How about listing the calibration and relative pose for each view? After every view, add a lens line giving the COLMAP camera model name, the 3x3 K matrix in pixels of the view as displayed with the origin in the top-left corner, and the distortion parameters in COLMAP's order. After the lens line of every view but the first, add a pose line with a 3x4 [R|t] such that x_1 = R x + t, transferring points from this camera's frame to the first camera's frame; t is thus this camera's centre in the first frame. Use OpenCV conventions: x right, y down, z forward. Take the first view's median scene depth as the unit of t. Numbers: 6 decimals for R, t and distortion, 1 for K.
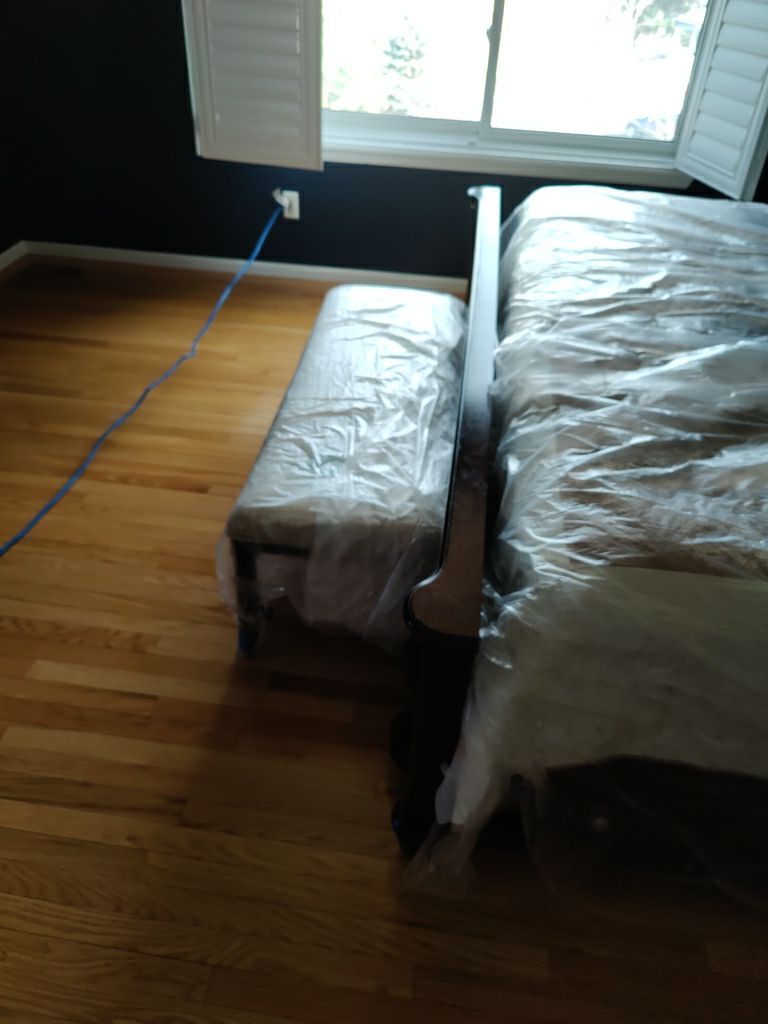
lens RADIAL K [[733.4, 0, 384.0], [0, 733.4, 512.0], [0, 0, 1]] dist [0.073336, -0.067565]
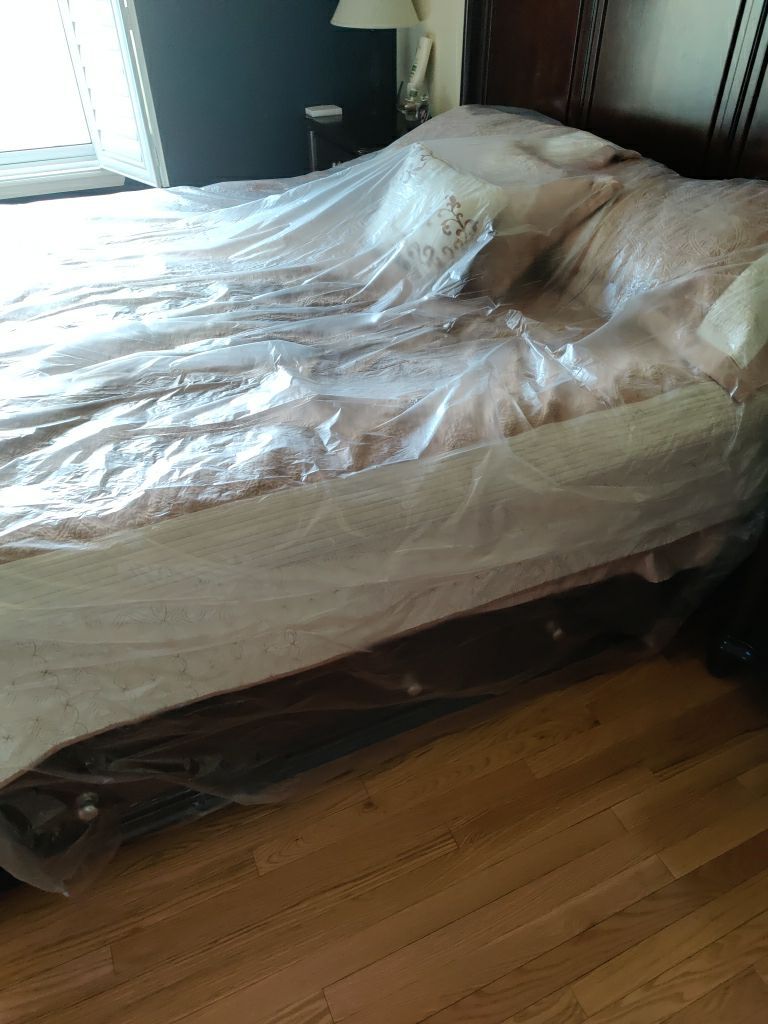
lens RADIAL K [[733.4, 0, 384.0], [0, 733.4, 512.0], [0, 0, 1]] dist [0.073336, -0.067565]
pose [[0.843346, -0.371205, 0.388555, 0.372424], [0.371773, 0.925133, 0.076901, 0.102734], [-0.388011, 0.079601, 0.918211, -0.134657]]
